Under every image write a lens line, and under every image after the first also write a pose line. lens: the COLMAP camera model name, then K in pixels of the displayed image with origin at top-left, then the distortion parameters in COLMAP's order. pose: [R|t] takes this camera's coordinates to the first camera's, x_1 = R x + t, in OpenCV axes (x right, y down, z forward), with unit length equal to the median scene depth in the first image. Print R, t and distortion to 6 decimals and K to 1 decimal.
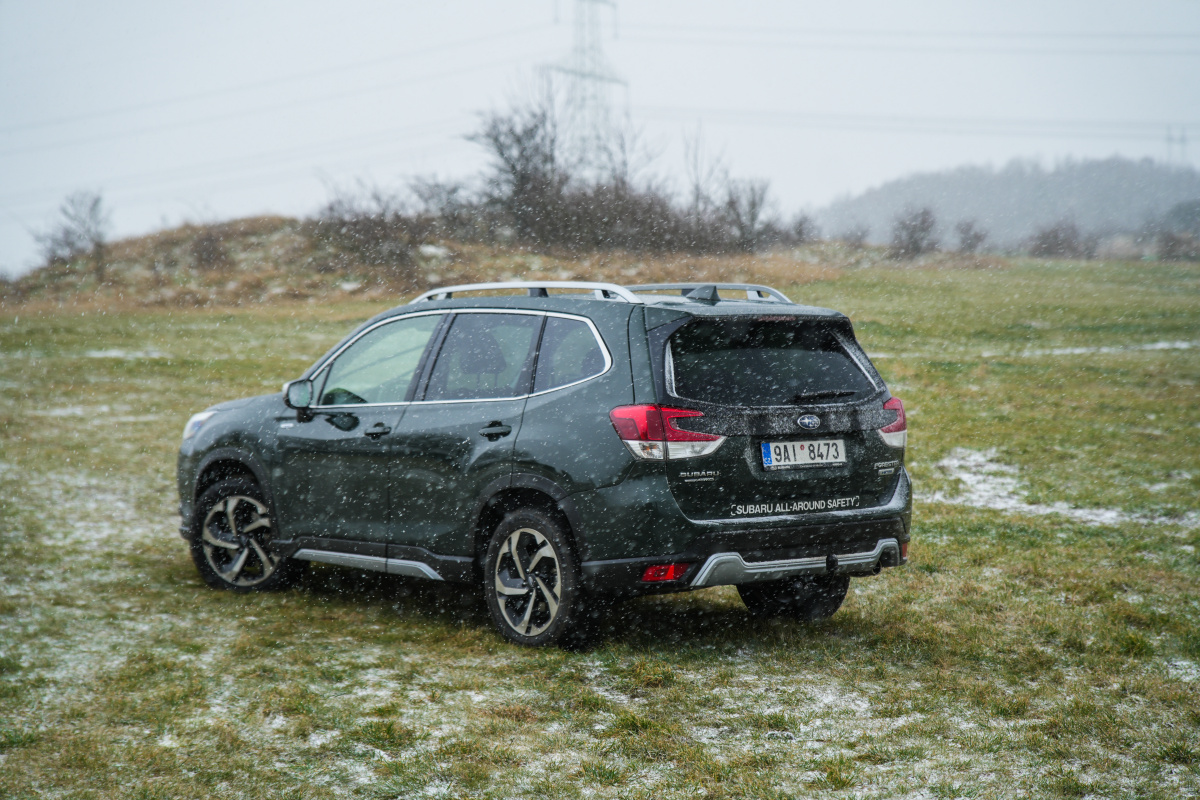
lens RADIAL K [[2412.9, 0, 600.0], [0, 2412.9, 400.0], [0, 0, 1]] dist [-0.004060, -0.139011]
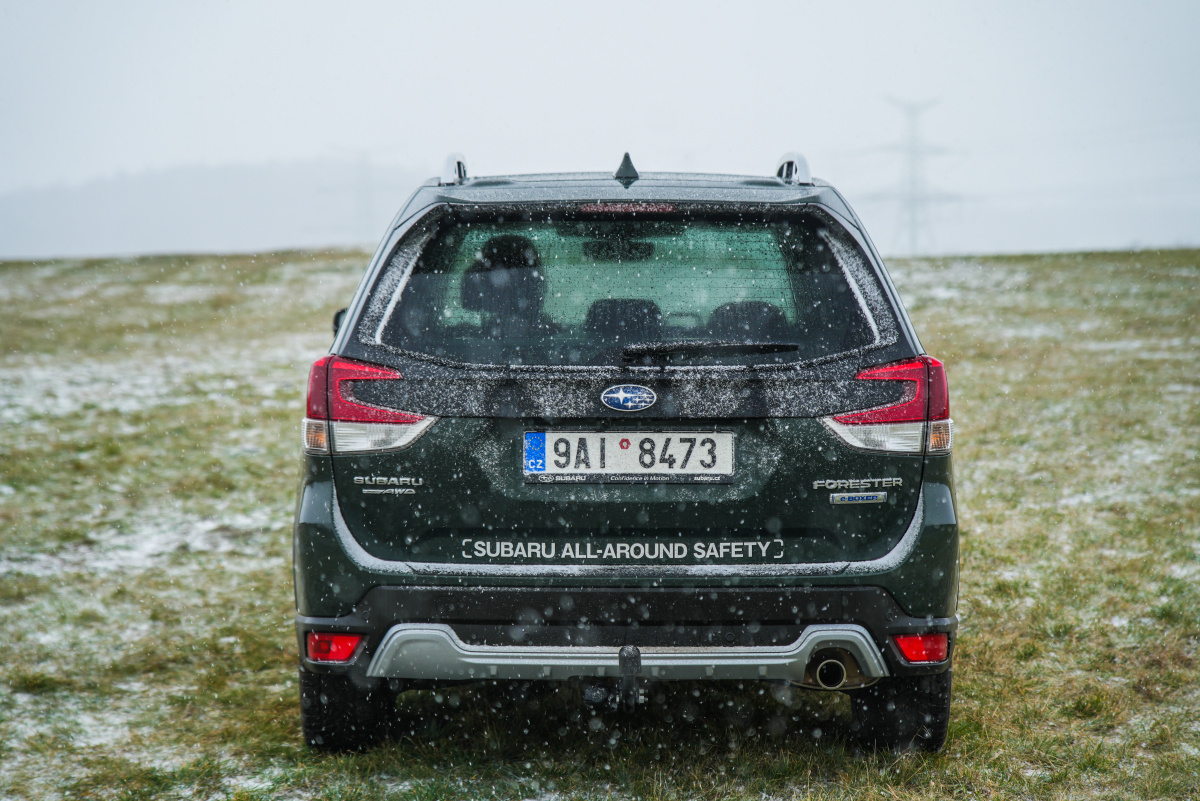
lens RADIAL K [[2412.9, 0, 600.0], [0, 2412.9, 400.5], [0, 0, 1]] dist [-0.004060, -0.139011]
pose [[0.759822, 0.045522, -0.648535, 0.434965], [-0.024072, 0.998832, 0.041906, -0.012890], [0.649685, -0.016230, 0.760030, 0.585021]]
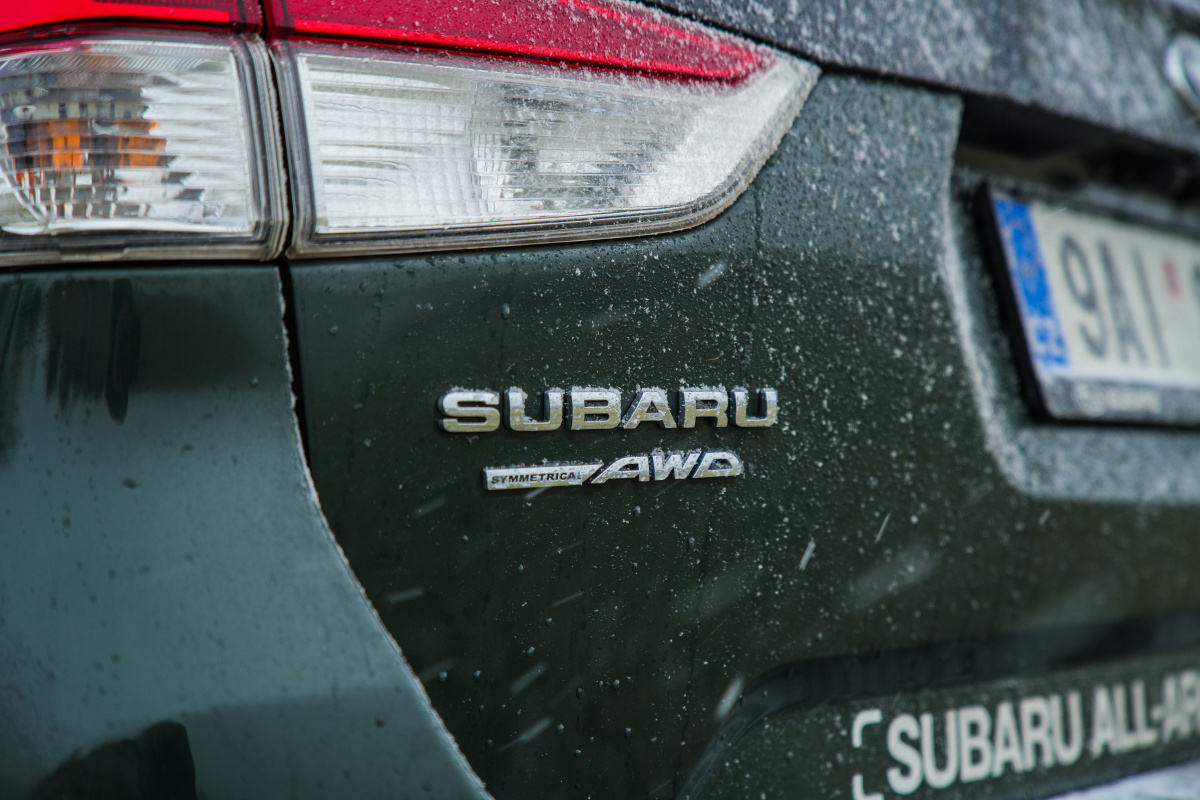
lens RADIAL K [[2412.9, 0, 600.0], [0, 2412.9, 400.0], [0, 0, 1]] dist [-0.004060, -0.139011]
pose [[0.955405, -0.032941, 0.293456, 0.011376], [0.068224, 0.991496, -0.110820, 0.040055], [-0.287310, 0.125899, 0.949527, 0.882834]]
